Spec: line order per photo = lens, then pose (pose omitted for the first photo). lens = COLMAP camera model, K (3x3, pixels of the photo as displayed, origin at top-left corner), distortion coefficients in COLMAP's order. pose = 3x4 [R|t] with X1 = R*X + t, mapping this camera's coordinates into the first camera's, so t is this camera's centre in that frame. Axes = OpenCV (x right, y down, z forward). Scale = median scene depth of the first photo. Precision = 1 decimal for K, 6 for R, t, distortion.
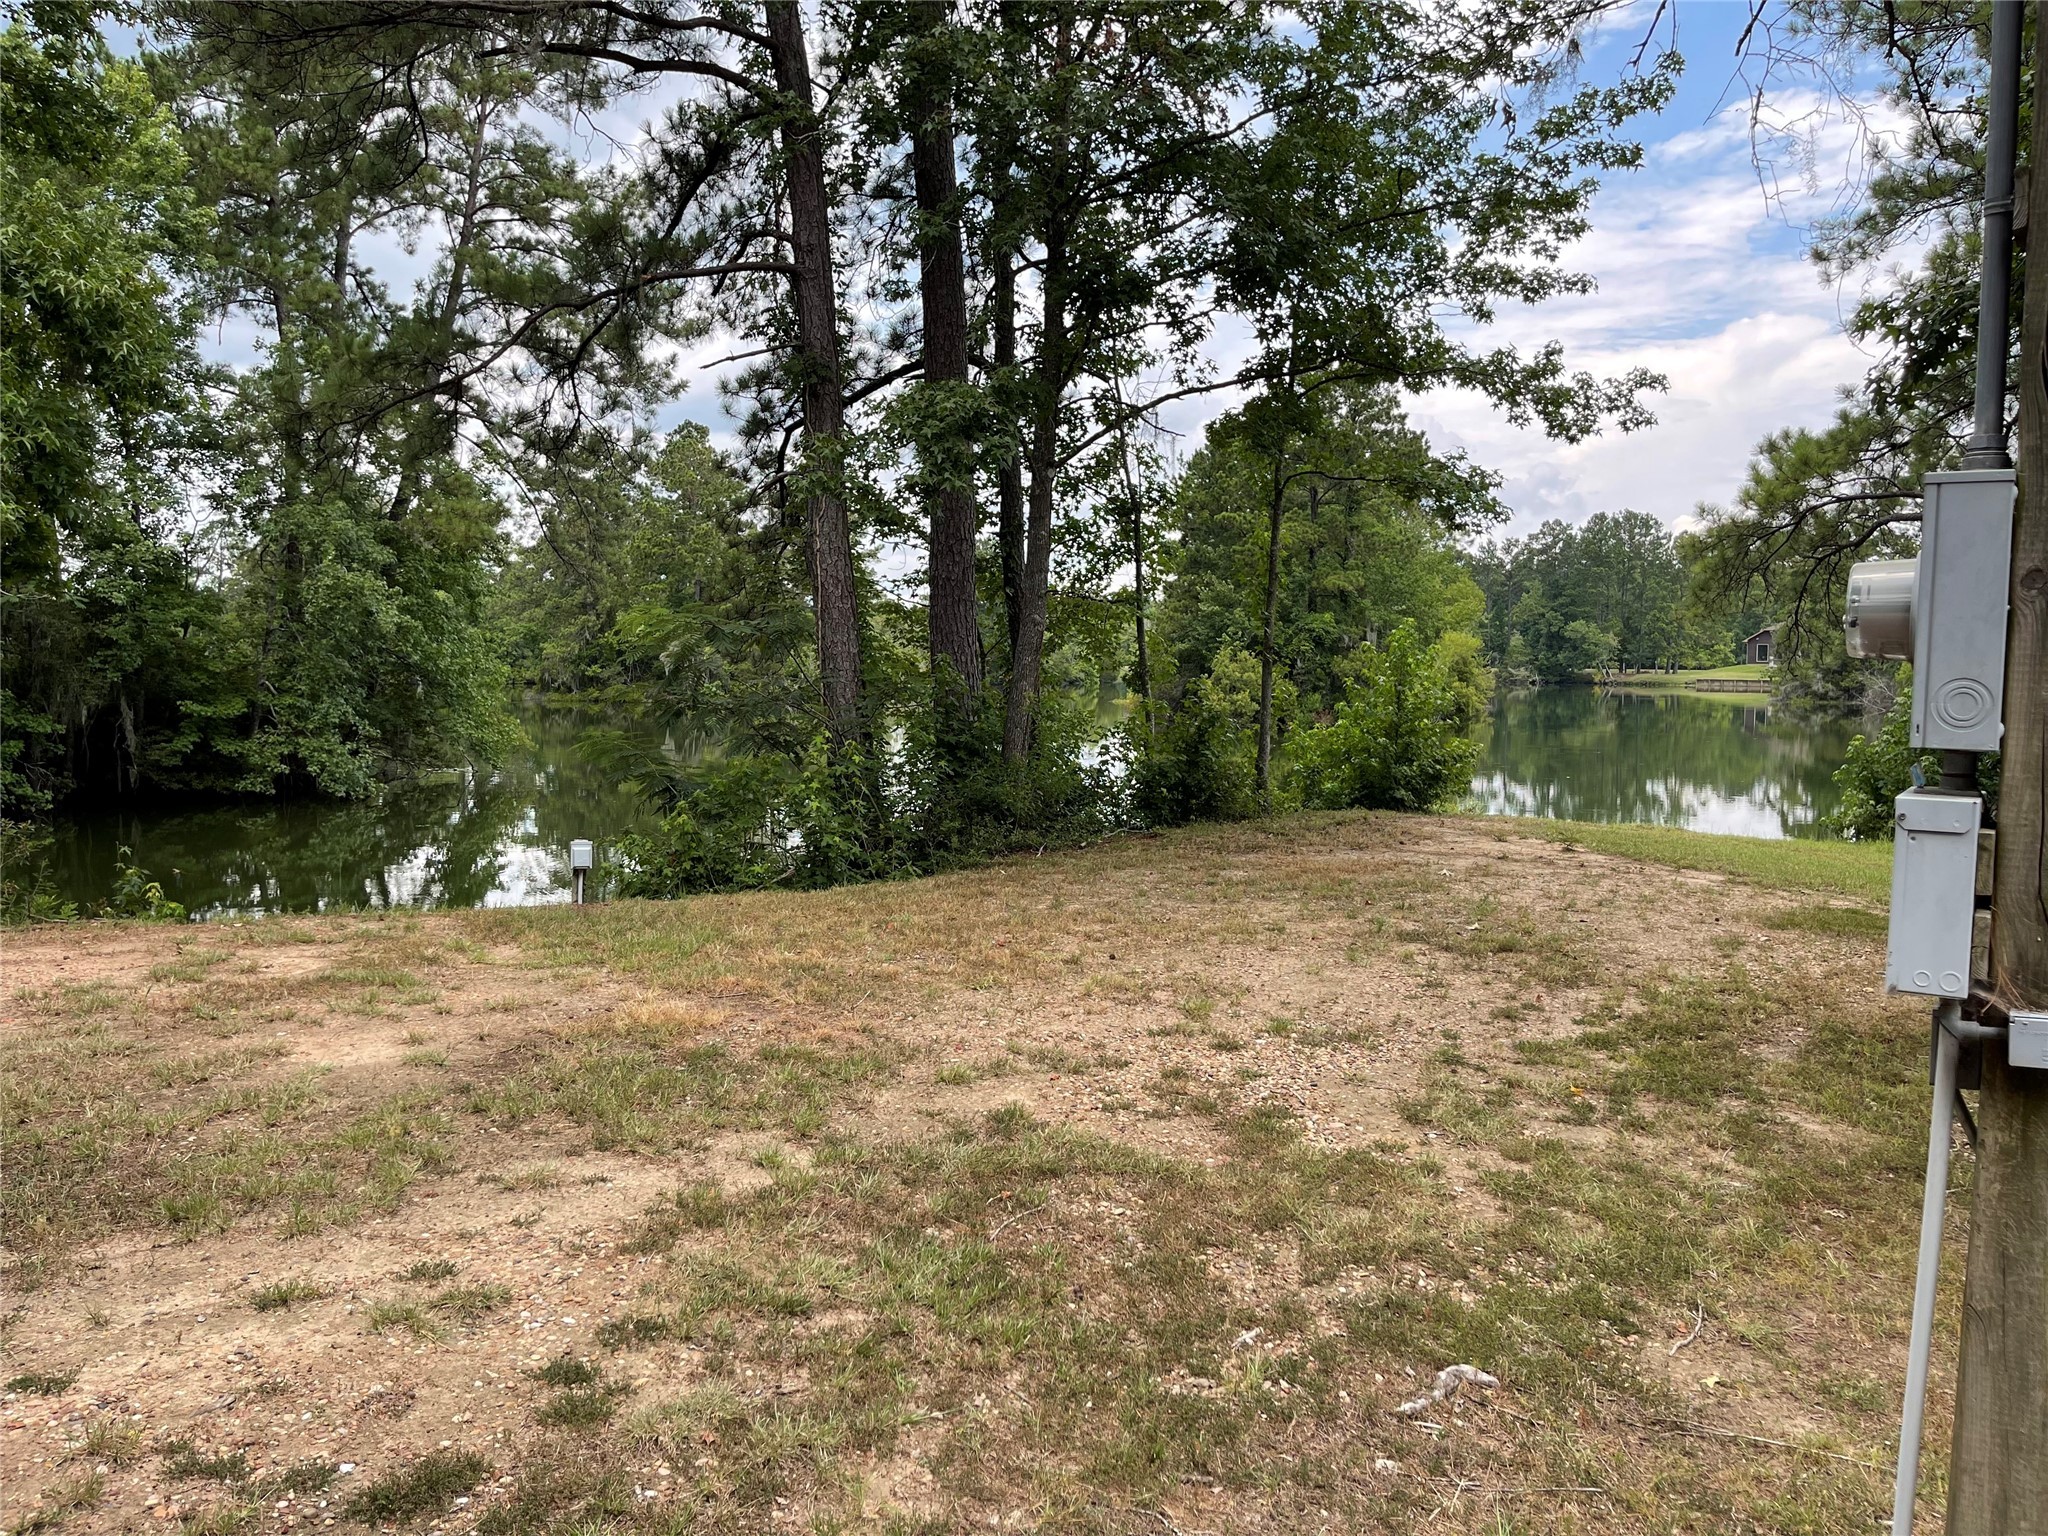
lens RADIAL K [[1581.5, 0, 1020.8], [0, 1581.5, 759.7], [0, 0, 1]] dist [0.110889, -0.132585]
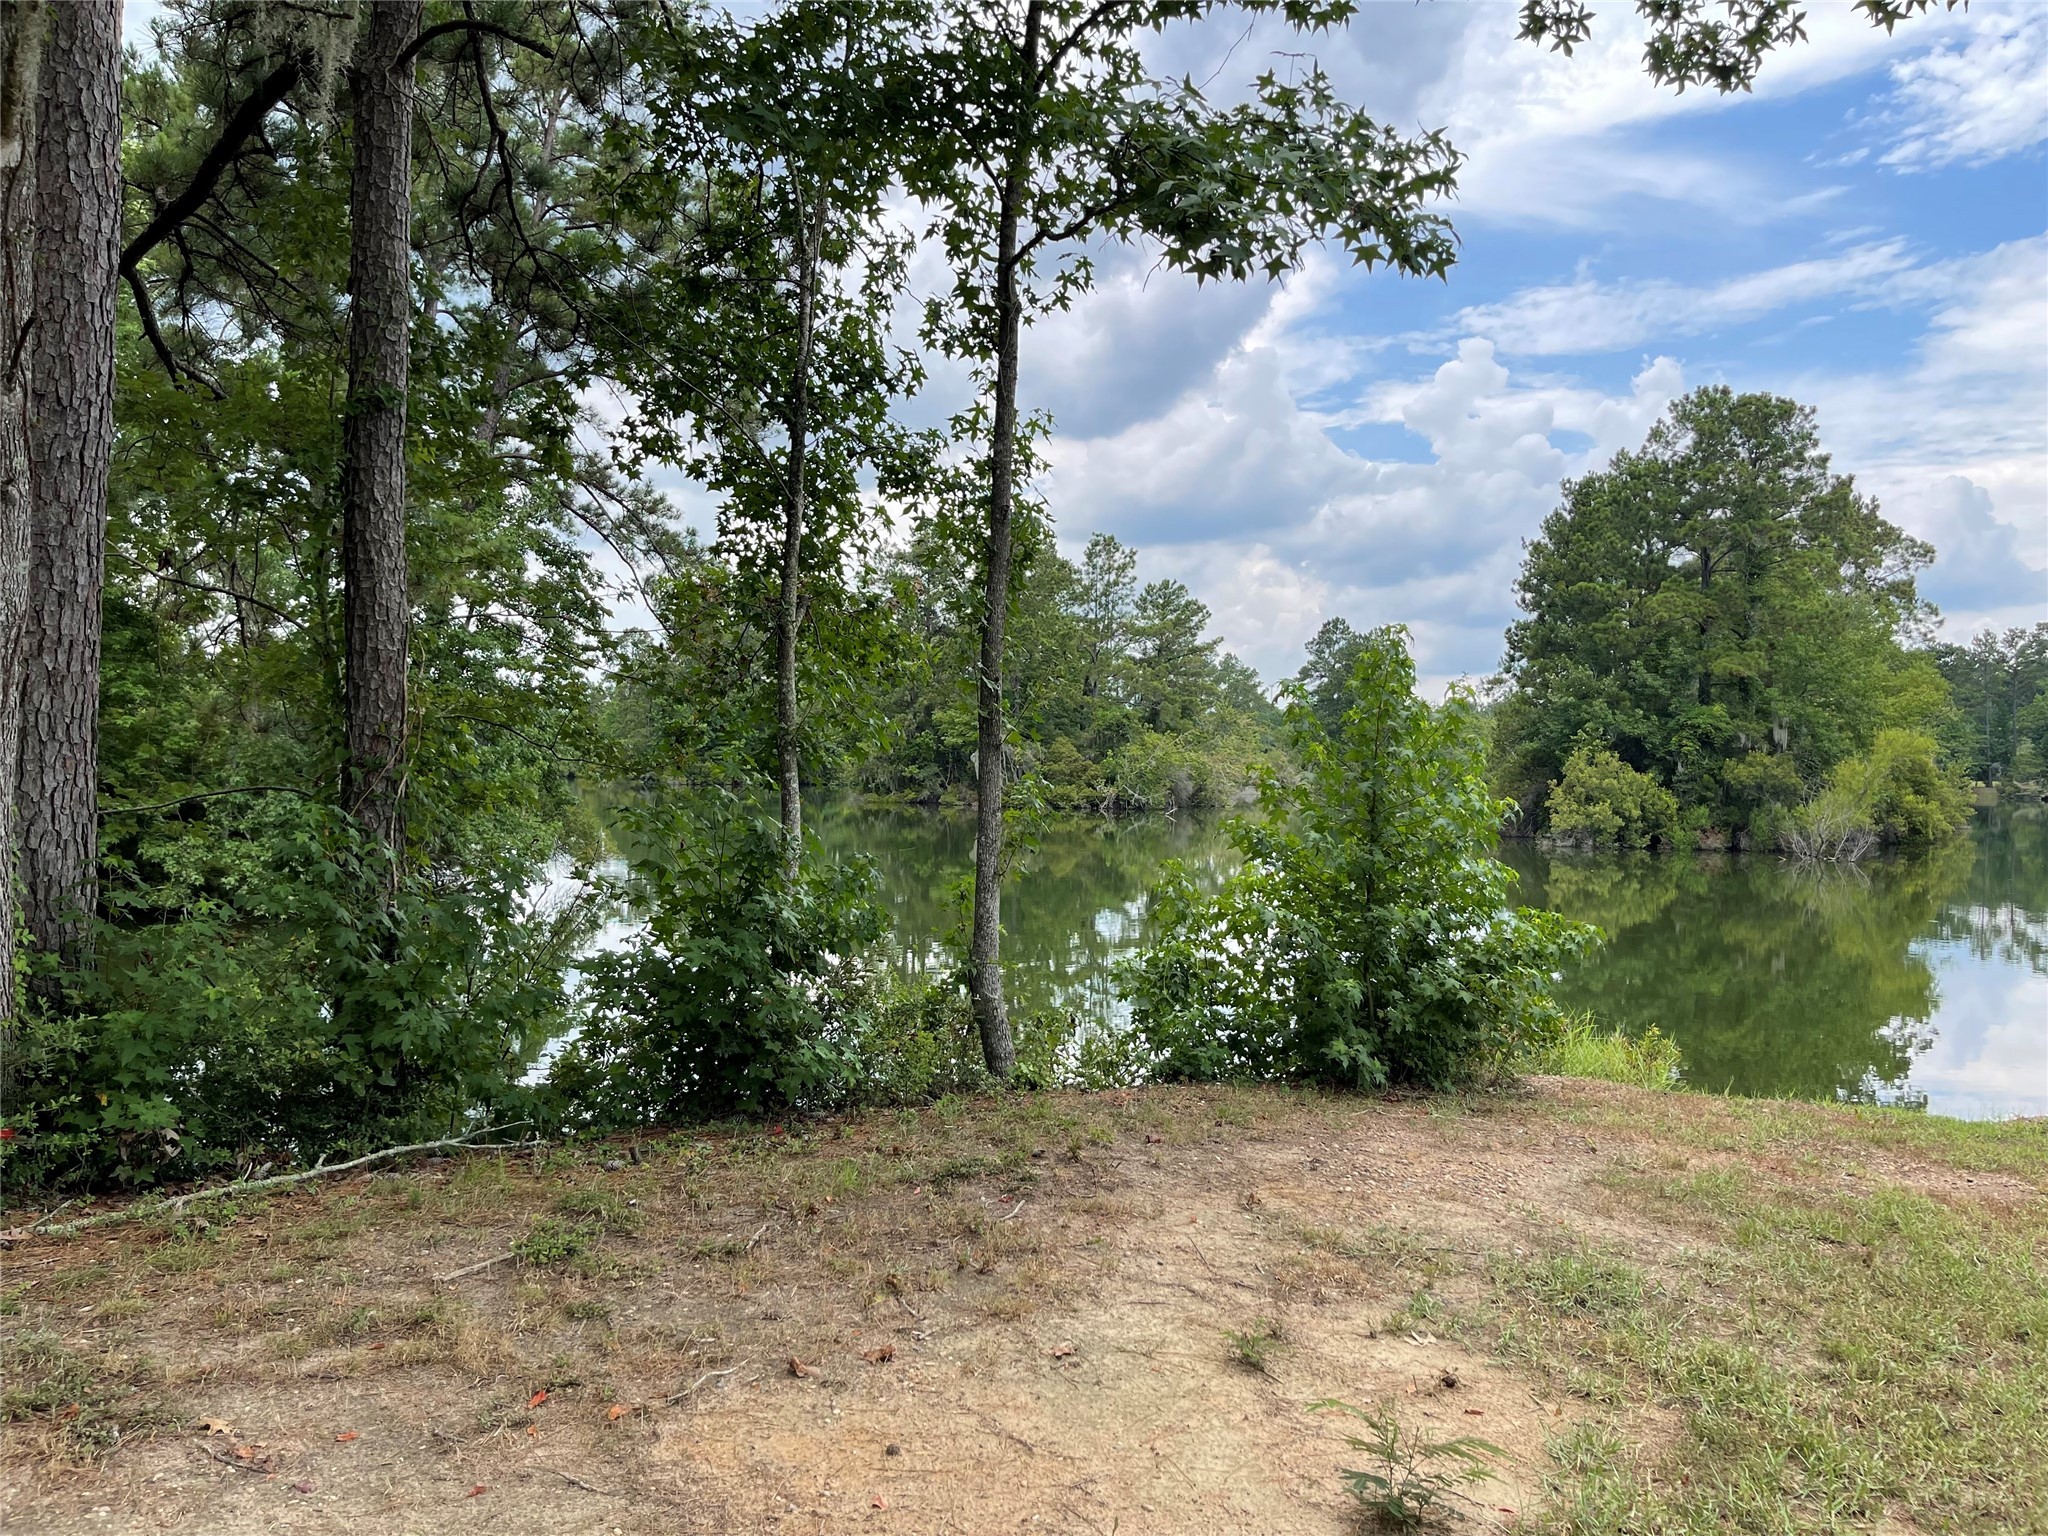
lens RADIAL K [[1560.6, 0, 1031.3], [0, 1560.6, 753.2], [0, 0, 1]] dist [0.097981, -0.134681]
pose [[0.964643, 0.006613, -0.263479, 0.068027], [-0.025352, 0.997378, -0.067785, -0.006266], [0.262340, 0.072068, 0.962281, 0.149939]]
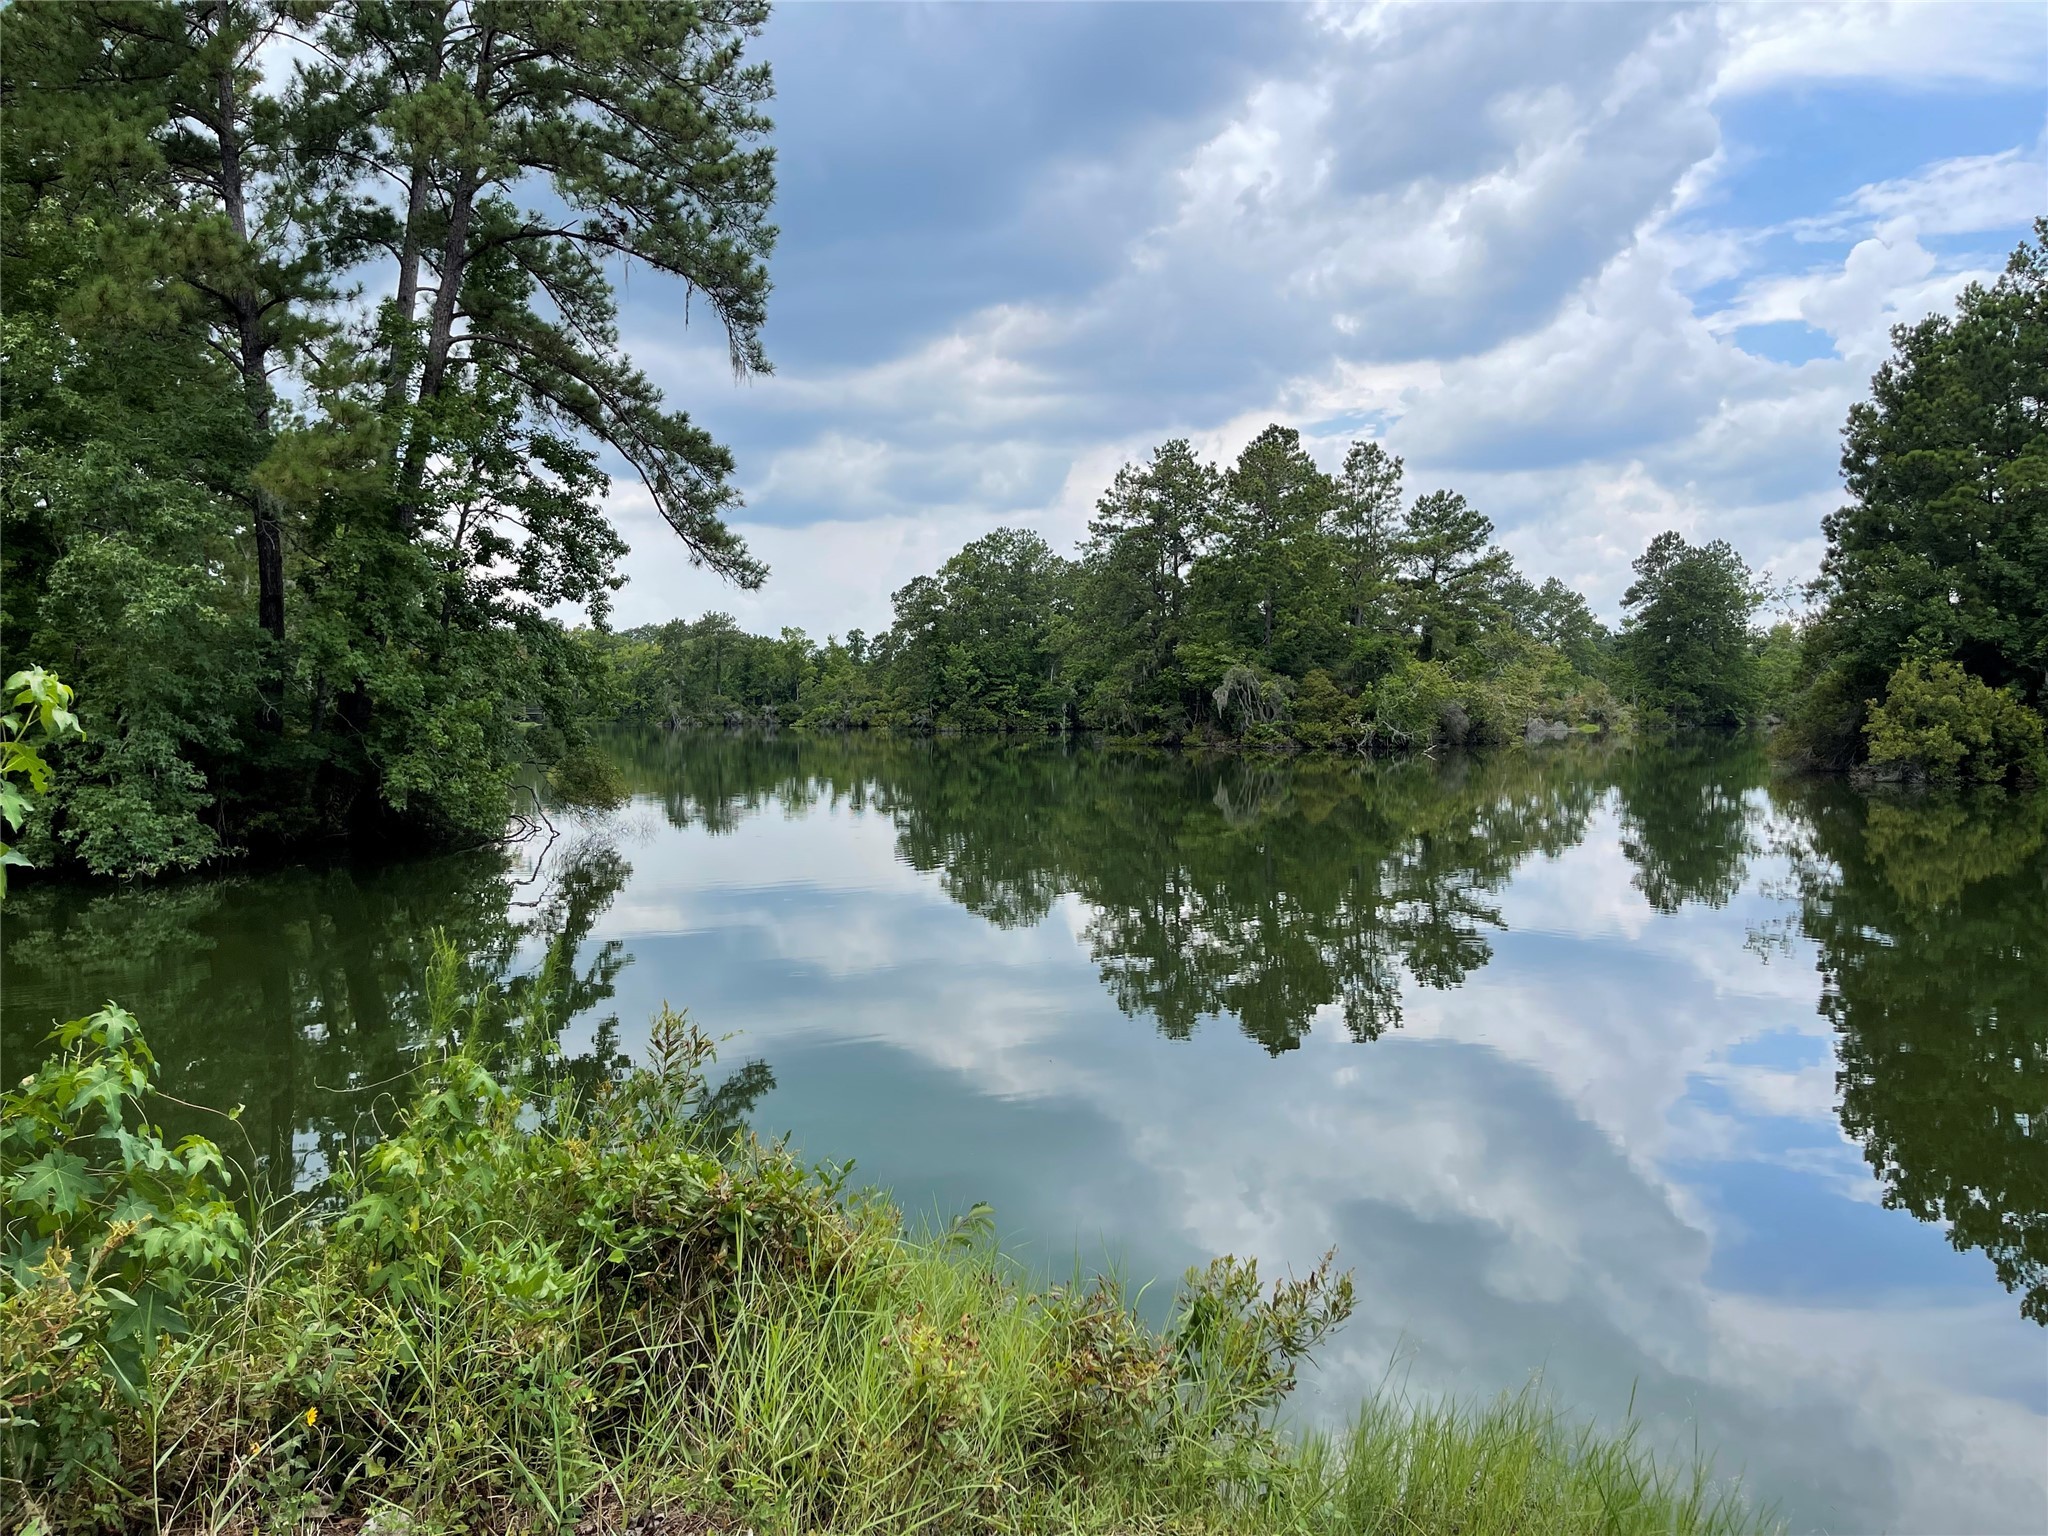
lens RADIAL K [[1560.6, 0, 1031.3], [0, 1560.6, 753.2], [0, 0, 1]] dist [0.097981, -0.134681]
pose [[0.885096, 0.002266, -0.465403, 0.108535], [-0.018153, 0.999395, -0.029657, -0.006137], [0.465055, 0.034698, 0.884602, 0.256044]]
